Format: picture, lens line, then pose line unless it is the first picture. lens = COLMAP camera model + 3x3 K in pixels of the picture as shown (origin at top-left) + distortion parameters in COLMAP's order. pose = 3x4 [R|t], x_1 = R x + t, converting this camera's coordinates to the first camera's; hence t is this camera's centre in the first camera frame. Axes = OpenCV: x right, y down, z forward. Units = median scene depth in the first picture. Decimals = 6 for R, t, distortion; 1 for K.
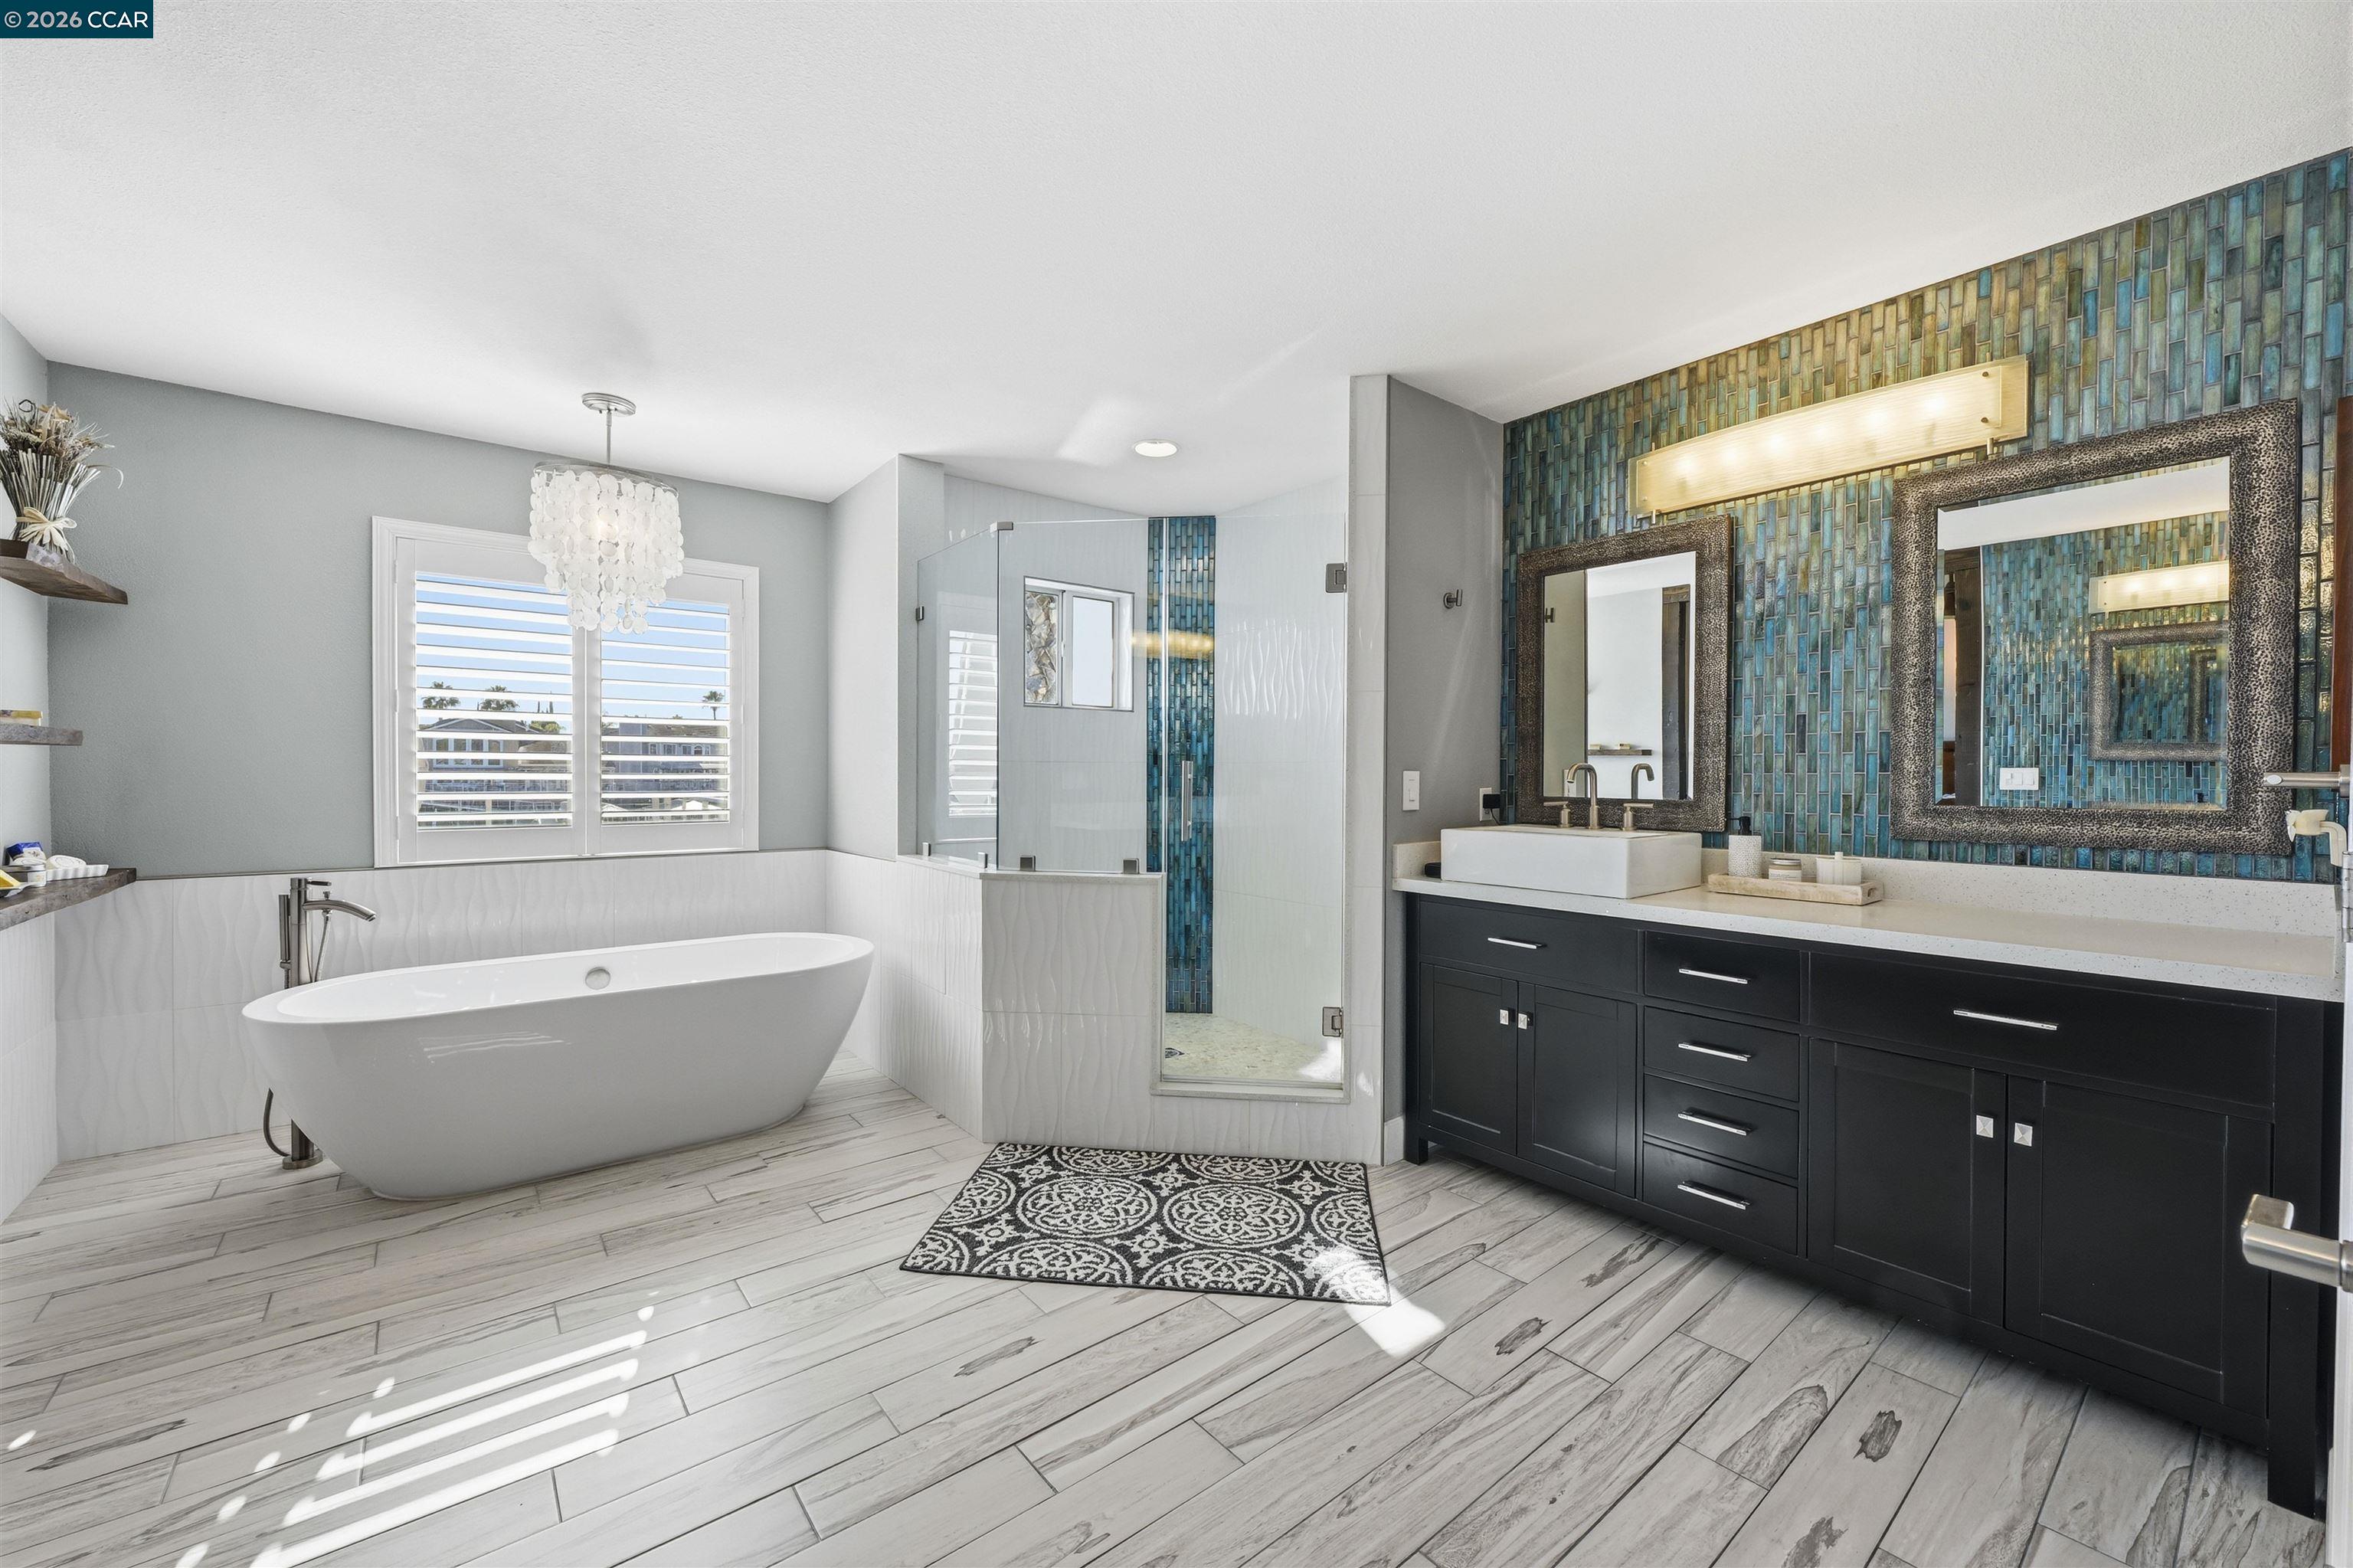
lens RADIAL K [[928.8, 0, 1175.7], [0, 928.8, 783.1], [0, 0, 1]] dist [-0.001068, 0.000620]
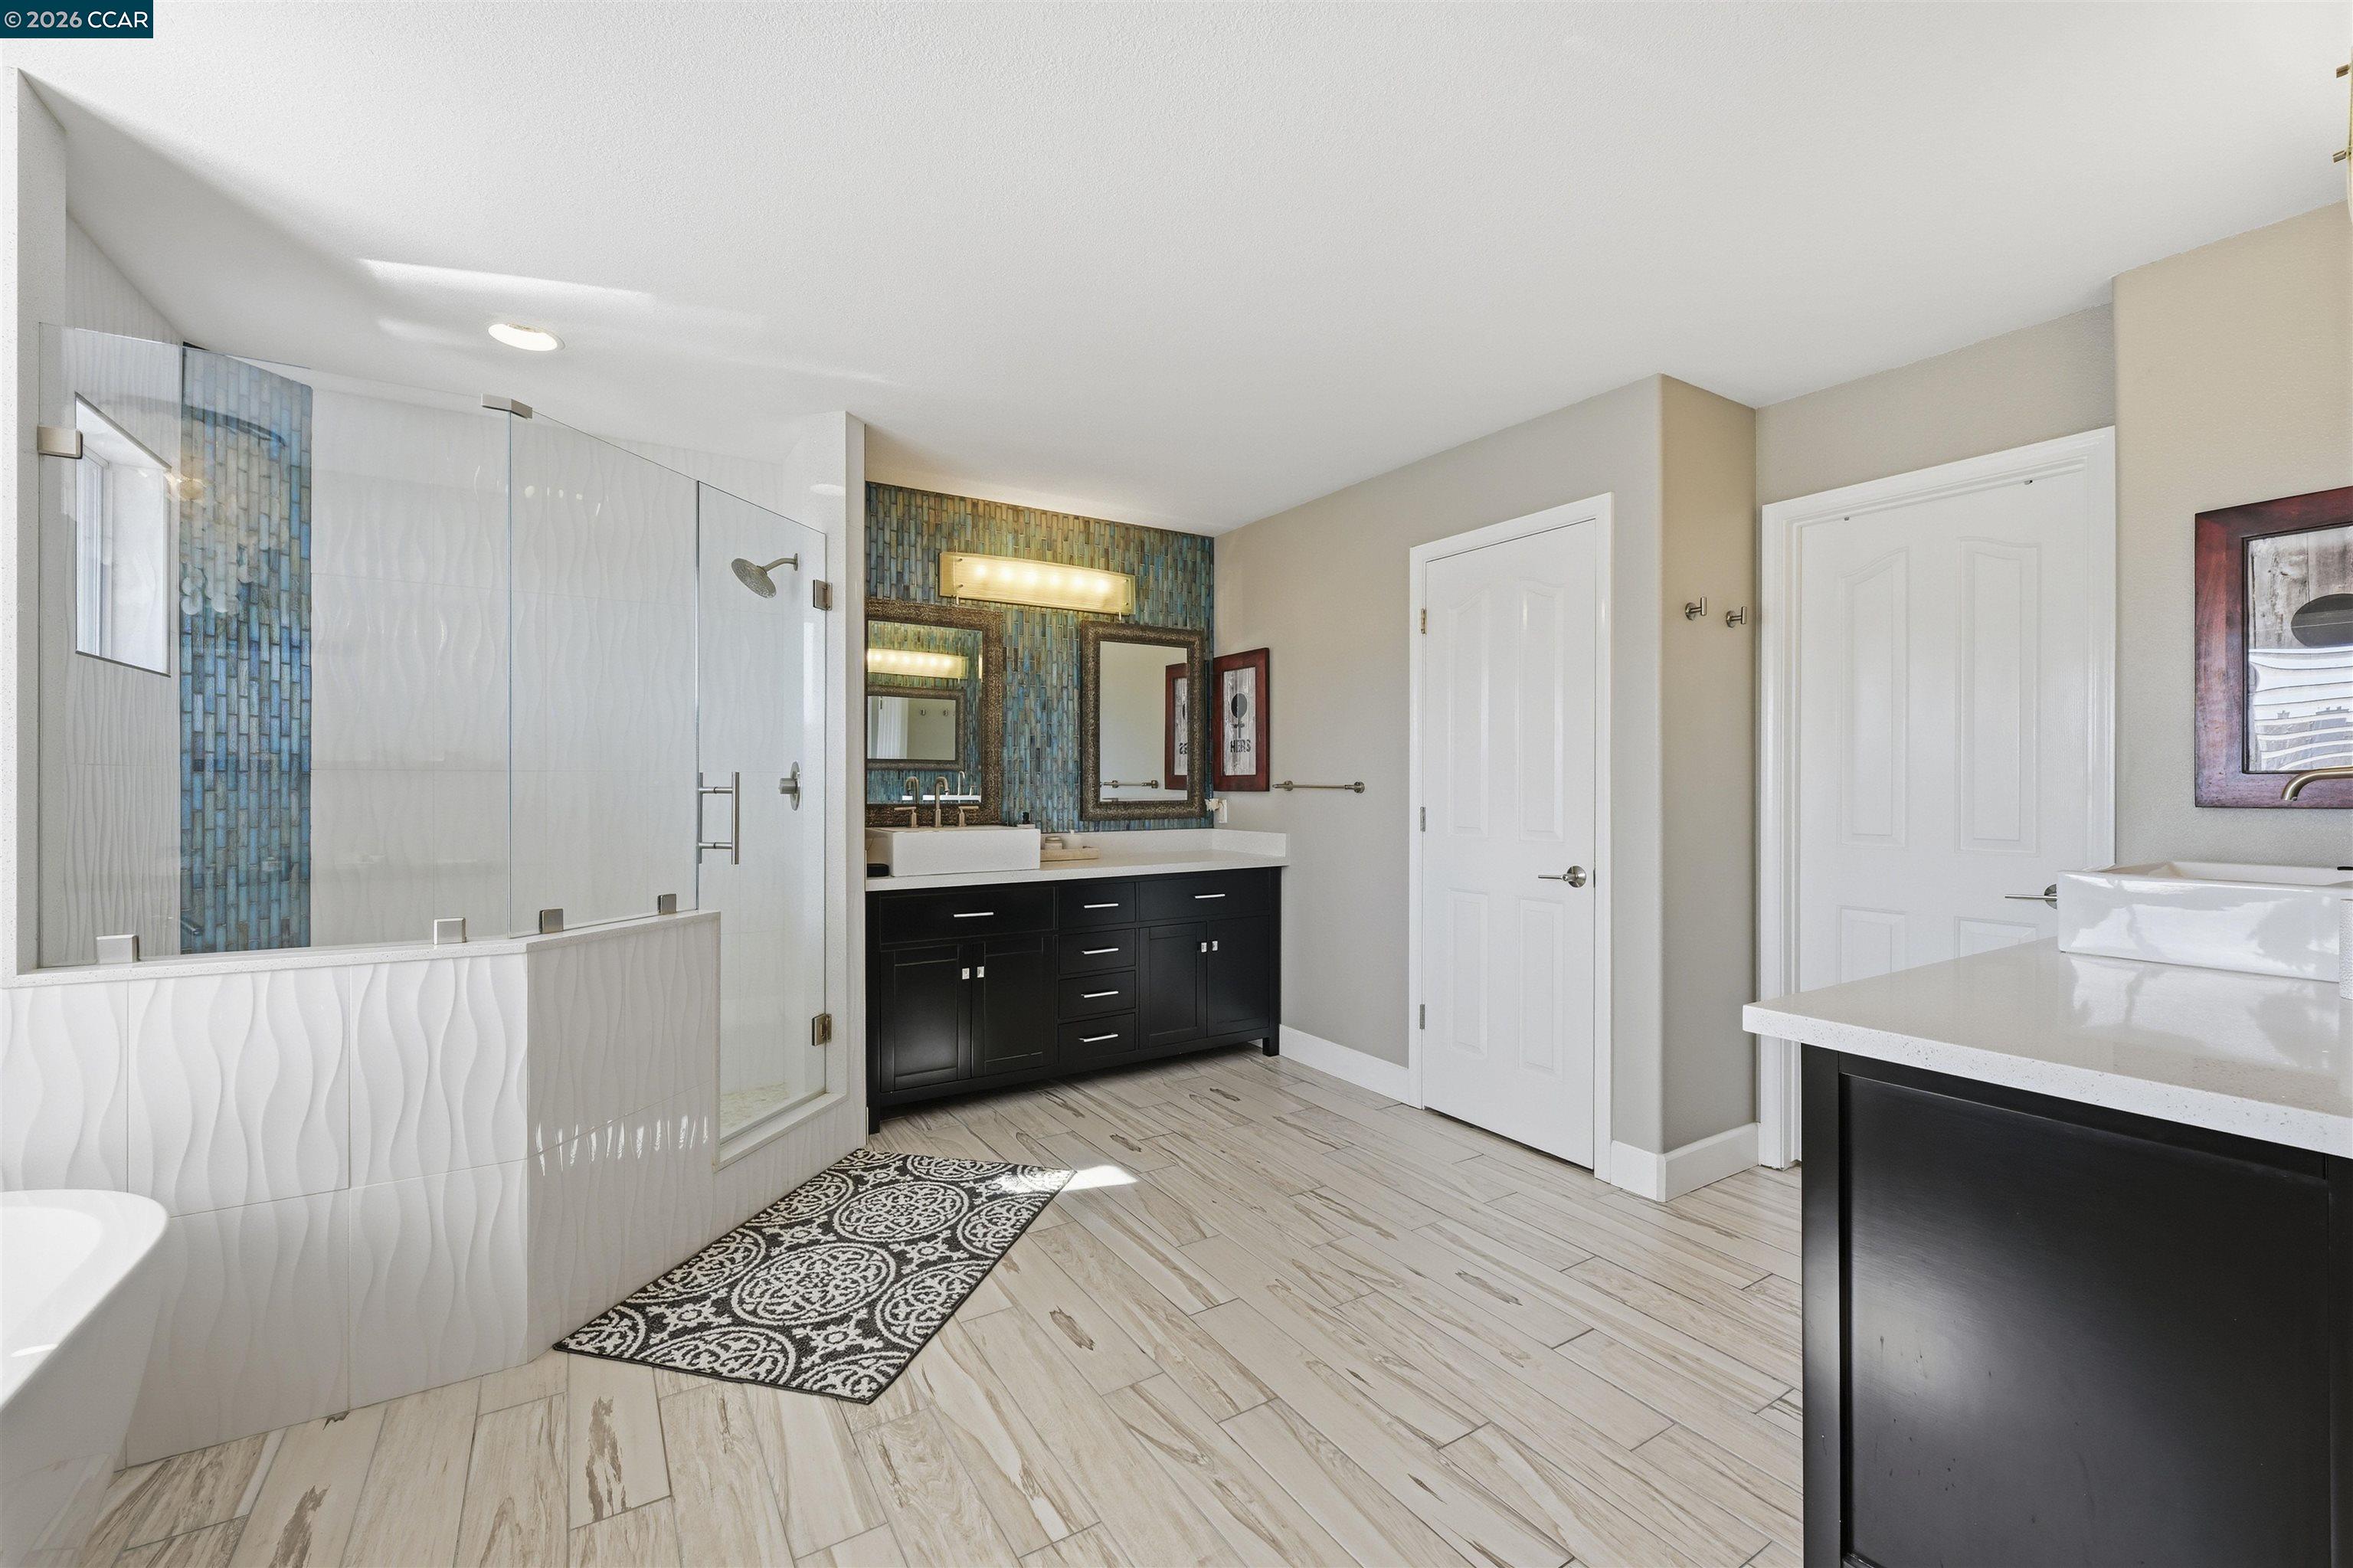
lens RADIAL K [[987.9, 0, 1176.1], [0, 987.9, 780.7], [0, 0, 1]] dist [0.006351, -0.001449]
pose [[0.109271, -0.001207, 0.994011, -1.022761], [0.010655, 0.999943, 0.000043, -0.014164], [-0.993955, 0.010587, 0.109277, 0.577759]]
